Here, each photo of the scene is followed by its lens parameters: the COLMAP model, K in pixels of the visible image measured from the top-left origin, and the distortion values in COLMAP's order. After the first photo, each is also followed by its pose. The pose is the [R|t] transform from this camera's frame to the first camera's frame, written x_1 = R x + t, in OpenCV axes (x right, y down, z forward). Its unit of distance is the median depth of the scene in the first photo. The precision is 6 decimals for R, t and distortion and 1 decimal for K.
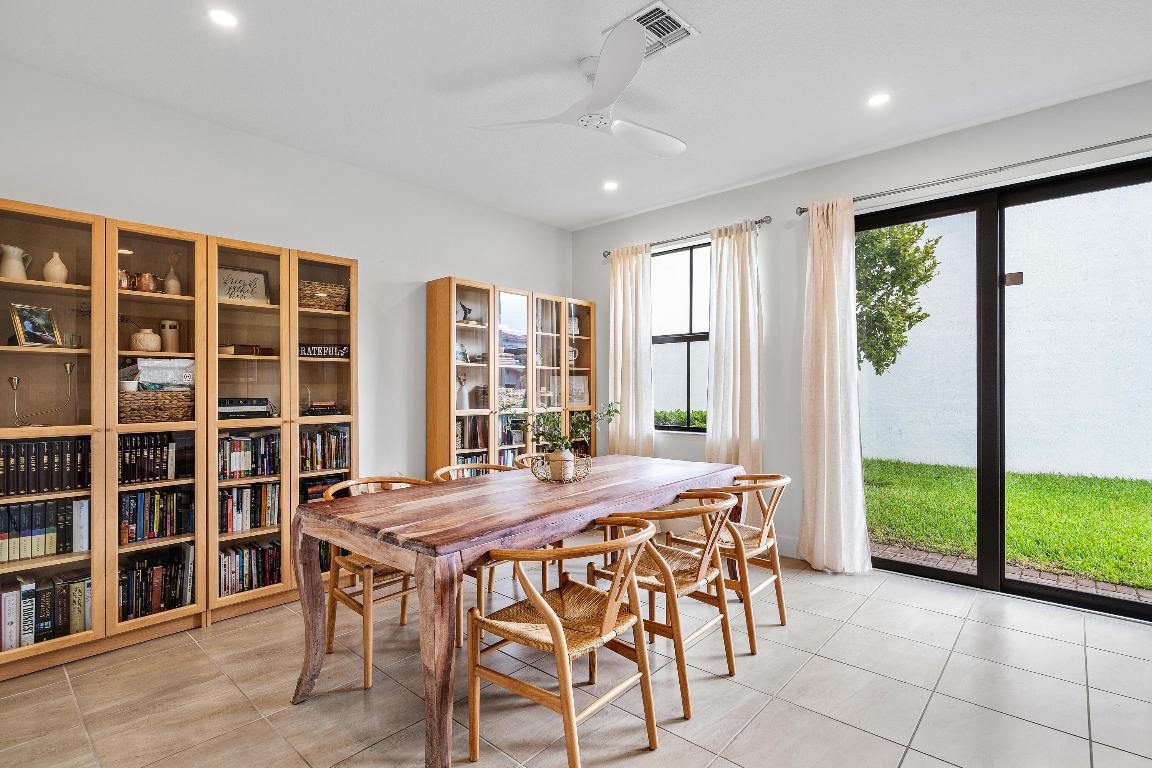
lens RADIAL K [[546.7, 0, 570.9], [0, 546.7, 381.5], [0, 0, 1]] dist [0.004924, 0.001682]
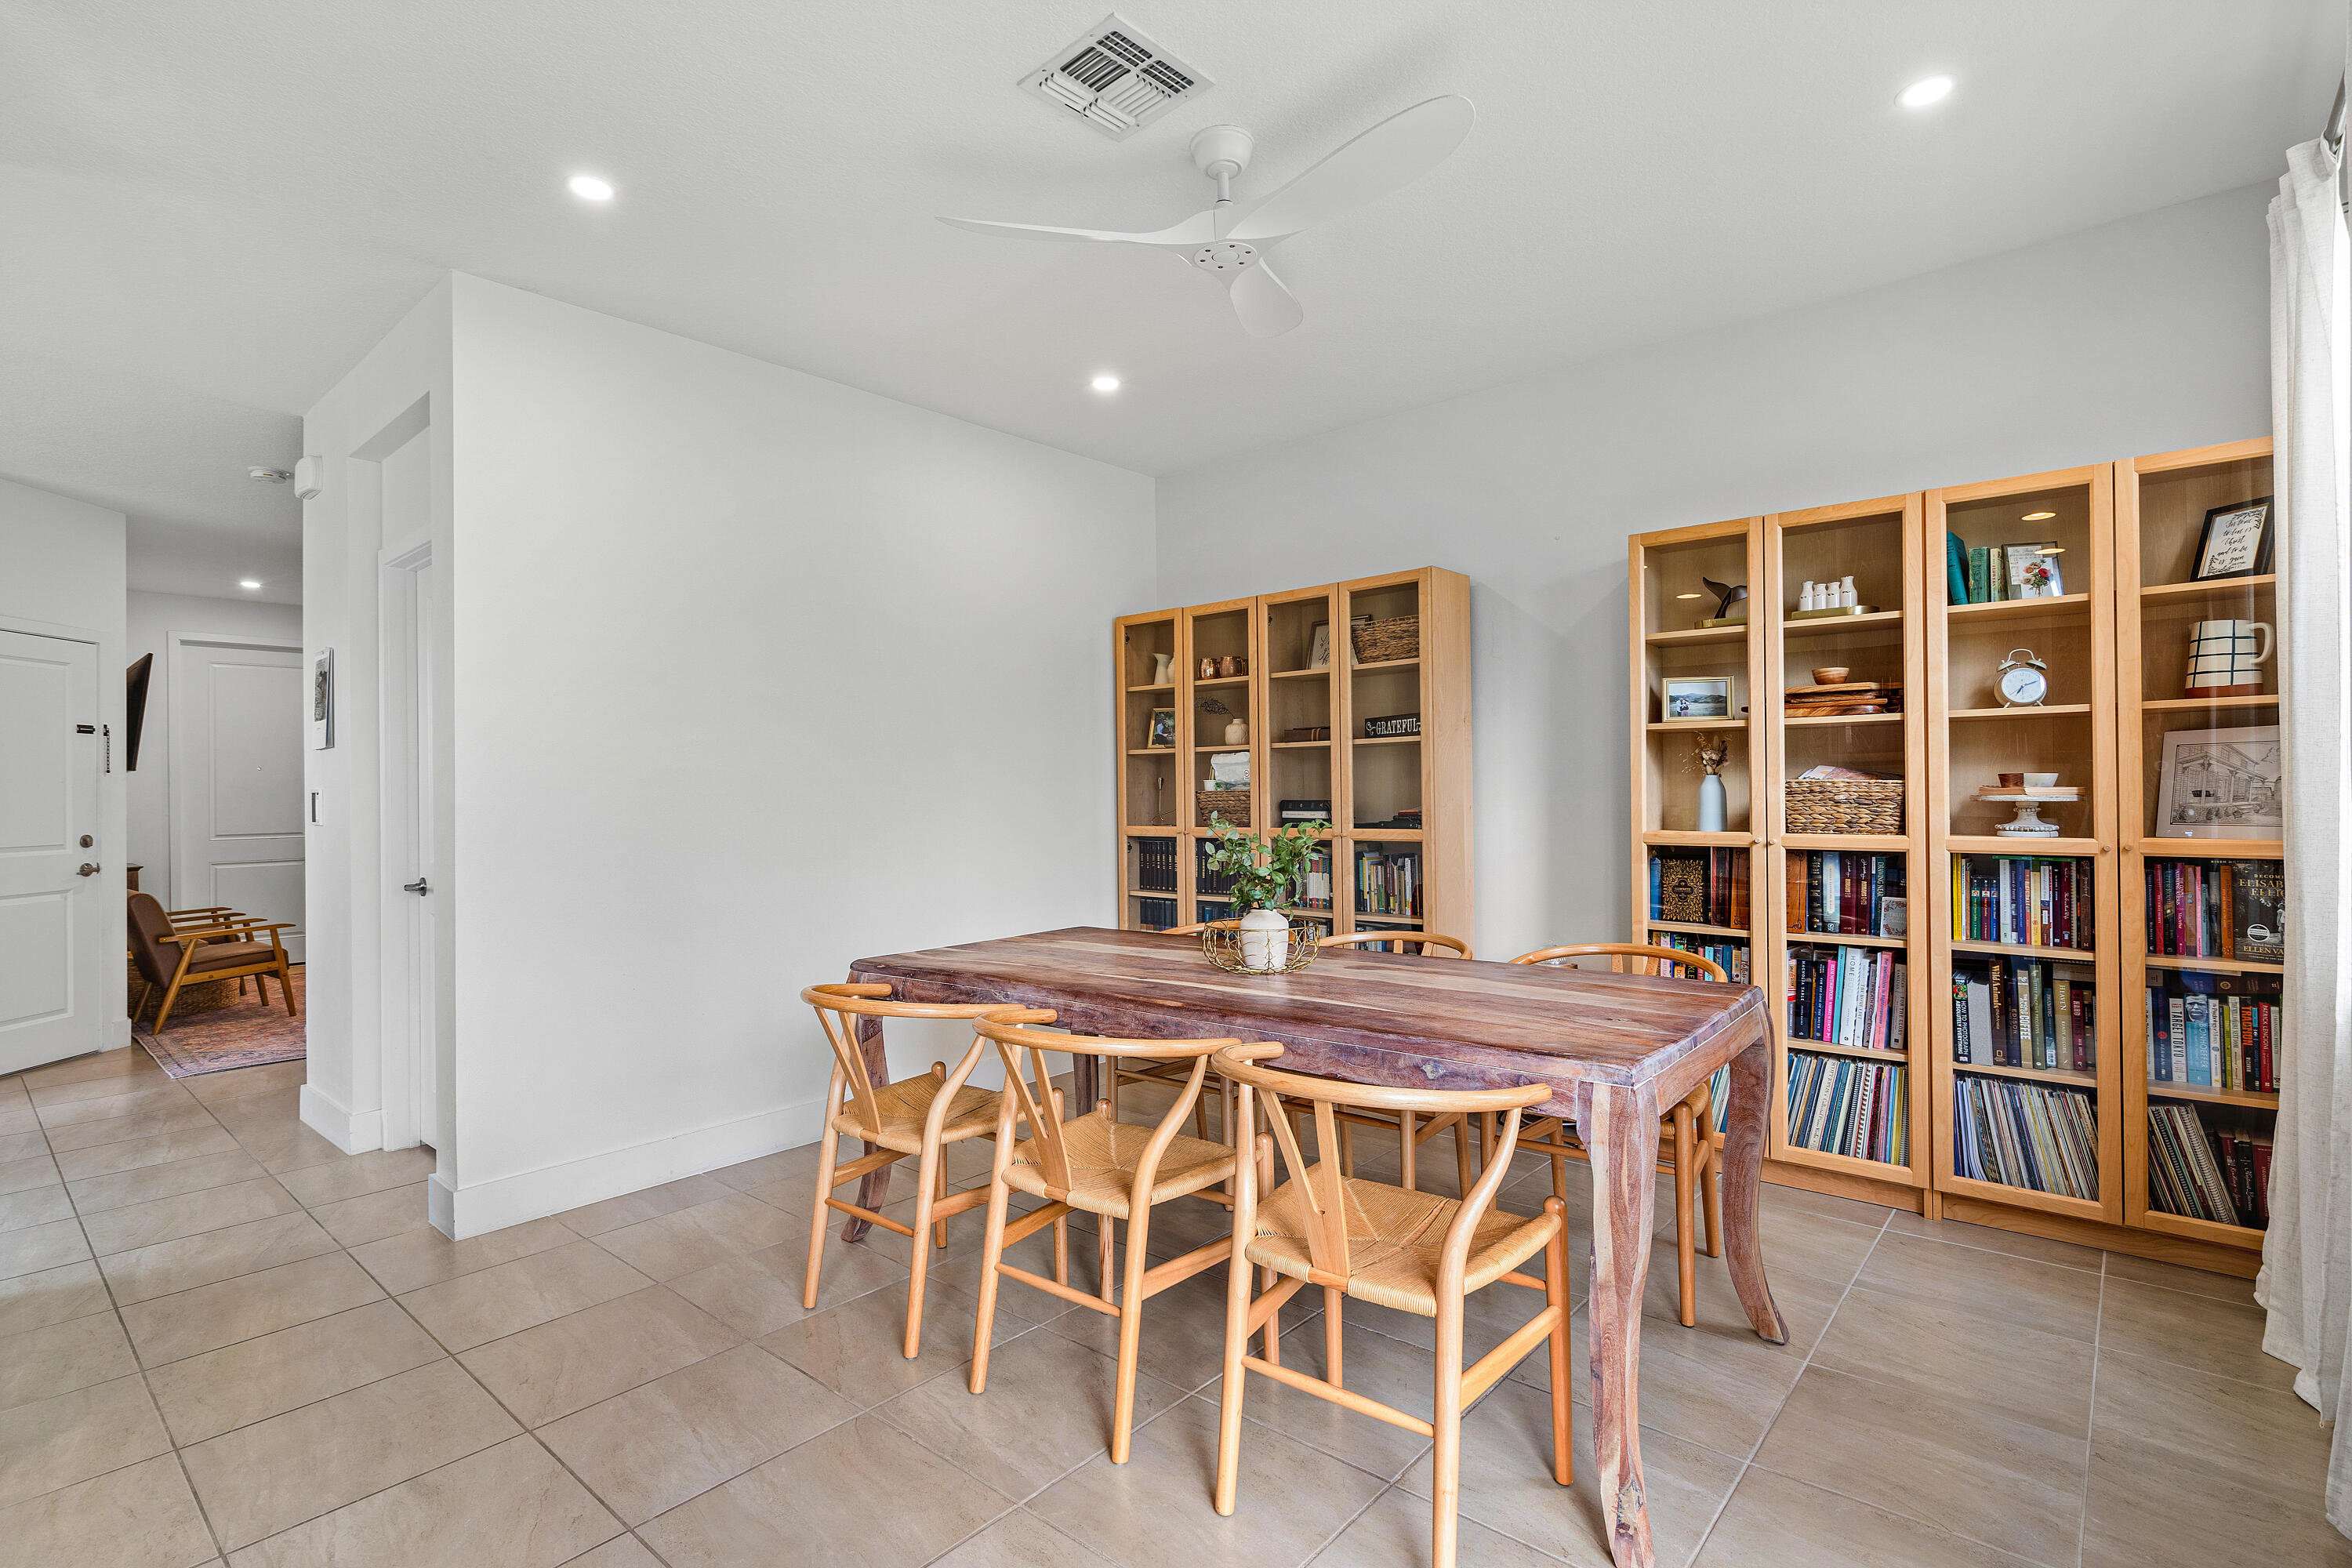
lens RADIAL K [[1116.3, 0, 1160.5], [0, 1116.3, 778.7], [0, 0, 1]] dist [0.004924, 0.001682]
pose [[0.025648, -0.026445, -0.999321, 0.958913], [0.011725, 0.999589, -0.026151, 0.041083], [0.999602, -0.011046, 0.025947, 0.810356]]
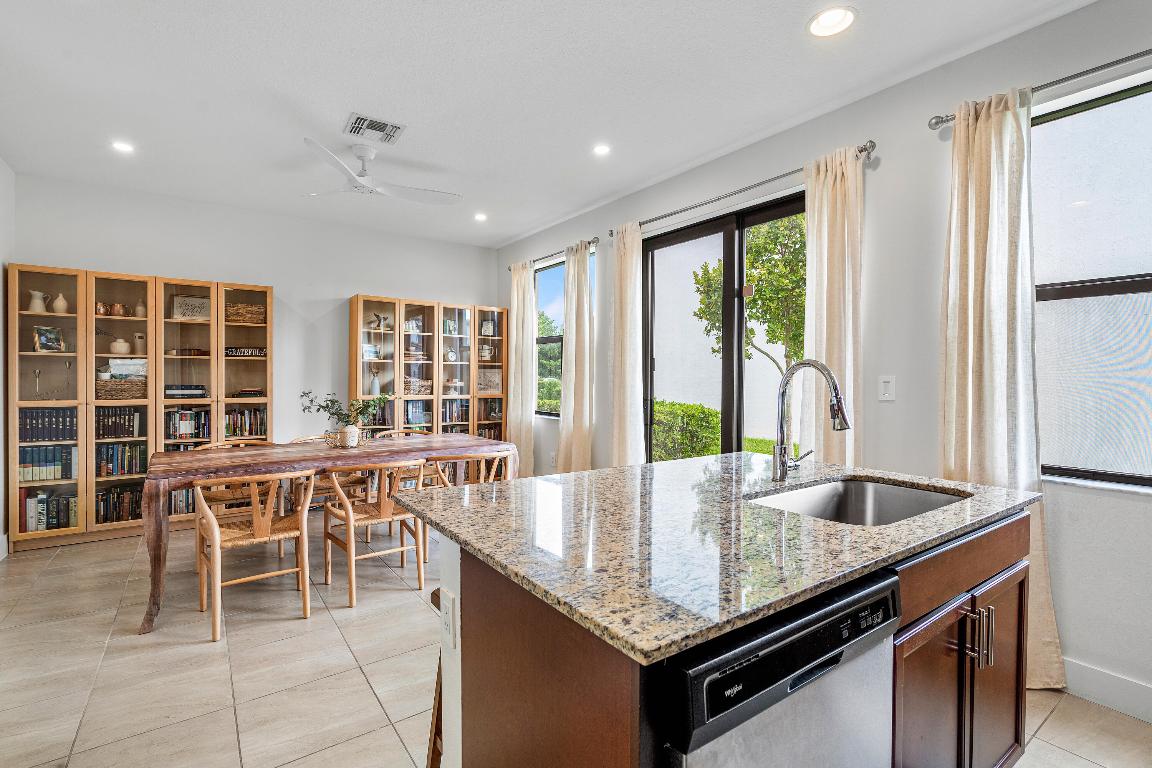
lens RADIAL K [[546.7, 0, 586.7], [0, 546.7, 379.3], [0, 0, 1]] dist [0.004924, 0.001682]
pose [[0.980367, 0.008055, -0.197017, 0.806331], [-0.005343, 0.999884, 0.014292, -0.011886], [0.197109, -0.012959, 0.980296, -0.256150]]
